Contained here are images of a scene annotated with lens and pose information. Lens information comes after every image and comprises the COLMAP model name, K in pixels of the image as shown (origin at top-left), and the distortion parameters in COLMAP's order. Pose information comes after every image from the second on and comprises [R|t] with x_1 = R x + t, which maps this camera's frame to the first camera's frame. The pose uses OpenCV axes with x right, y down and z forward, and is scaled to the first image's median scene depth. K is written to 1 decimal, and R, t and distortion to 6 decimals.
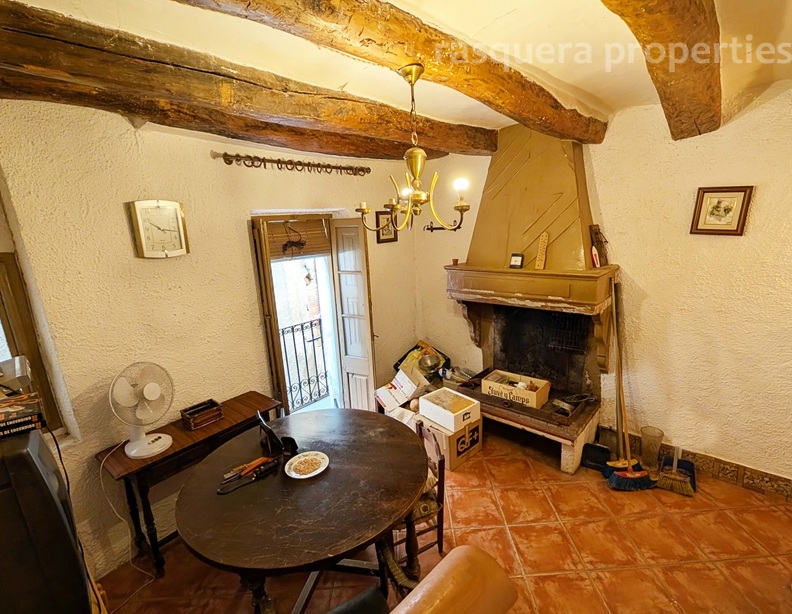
lens RADIAL K [[370.8, 0, 396.0], [0, 370.8, 307.0], [0, 0, 1]] dist [-0.001704, -0.000305]
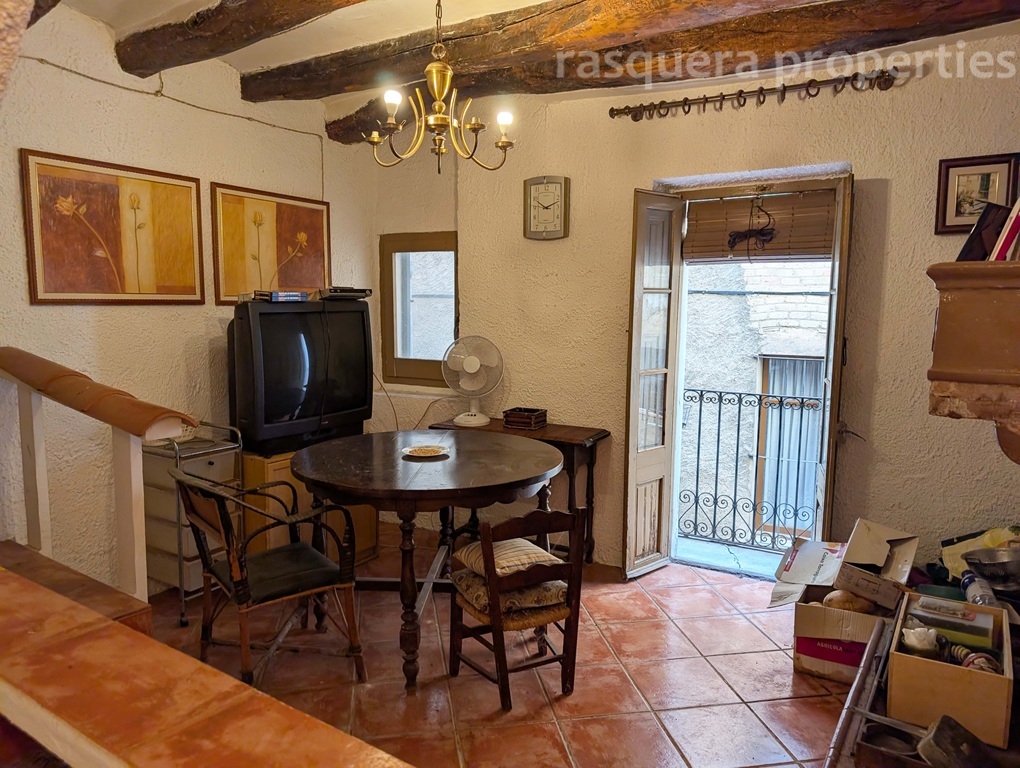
lens RADIAL K [[725.5, 0, 510.0], [0, 725.5, 384.0], [0, 0, 1]] dist [-0.000995, 0.000916]
pose [[0.165077, 0.172096, -0.971150, 1.057574], [-0.229529, 0.964327, 0.131871, -0.010146], [0.959201, 0.201138, 0.198690, 0.607509]]
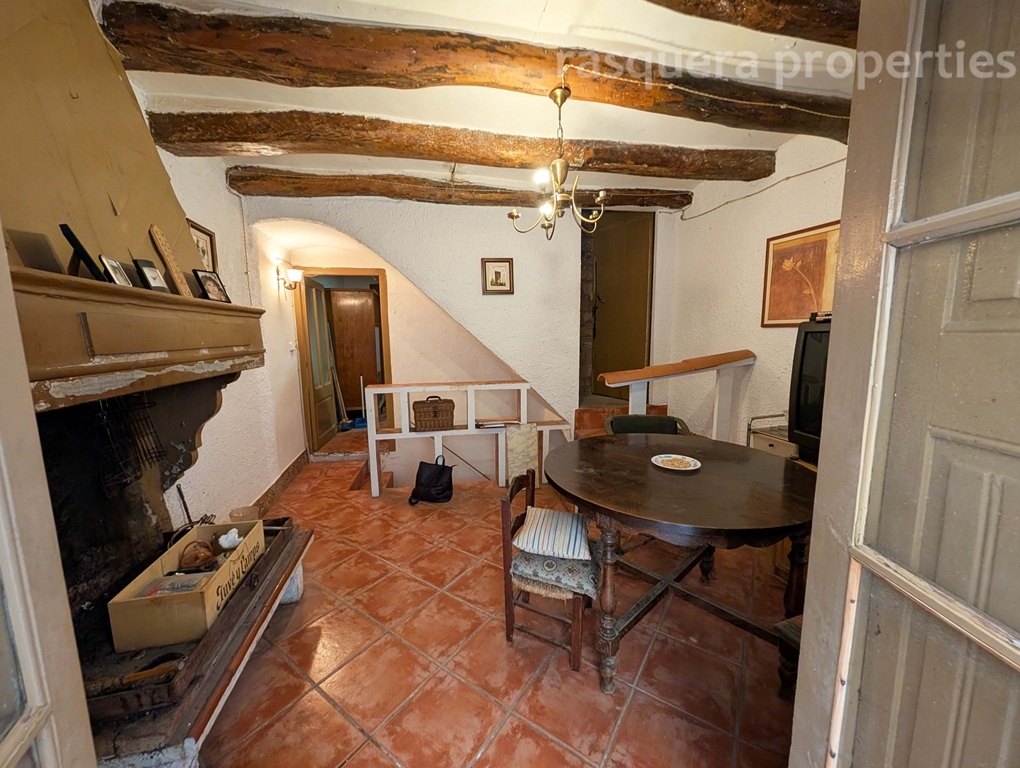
lens RADIAL K [[379.0, 0, 516.5], [0, 379.0, 387.7], [0, 0, 1]] dist [0.001406, 0.000073]
pose [[-0.826053, -0.023504, 0.563102, -0.319750], [0.169051, 0.942791, 0.287344, -0.073846], [-0.537642, 0.332554, -0.774822, 1.389831]]
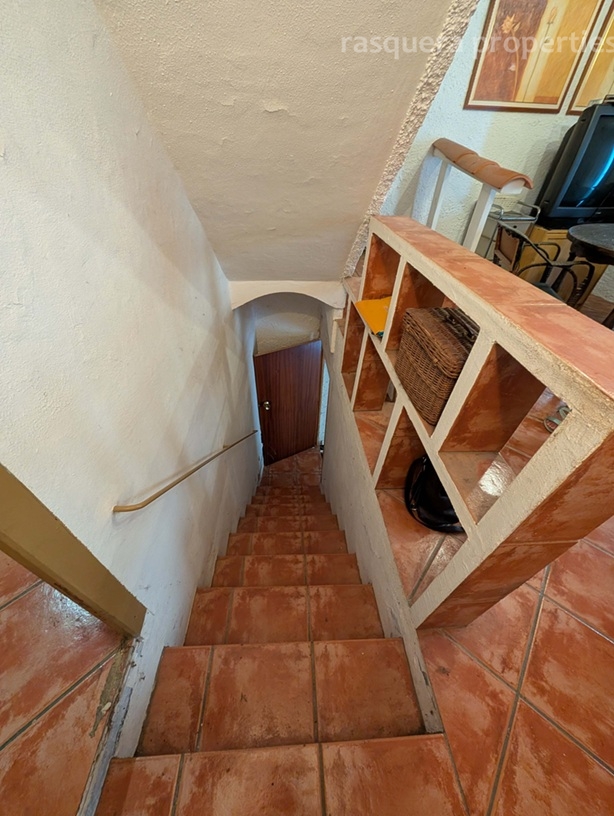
lens RADIAL K [[303.2, 0, 300.9], [0, 303.2, 404.7], [0, 0, 1]] dist [0.001406, 0.000073]
pose [[-0.674878, 0.518176, -0.525388, 1.042399], [-0.137486, 0.611216, 0.779431, 0.100244], [0.725008, 0.598255, -0.341254, 0.561632]]
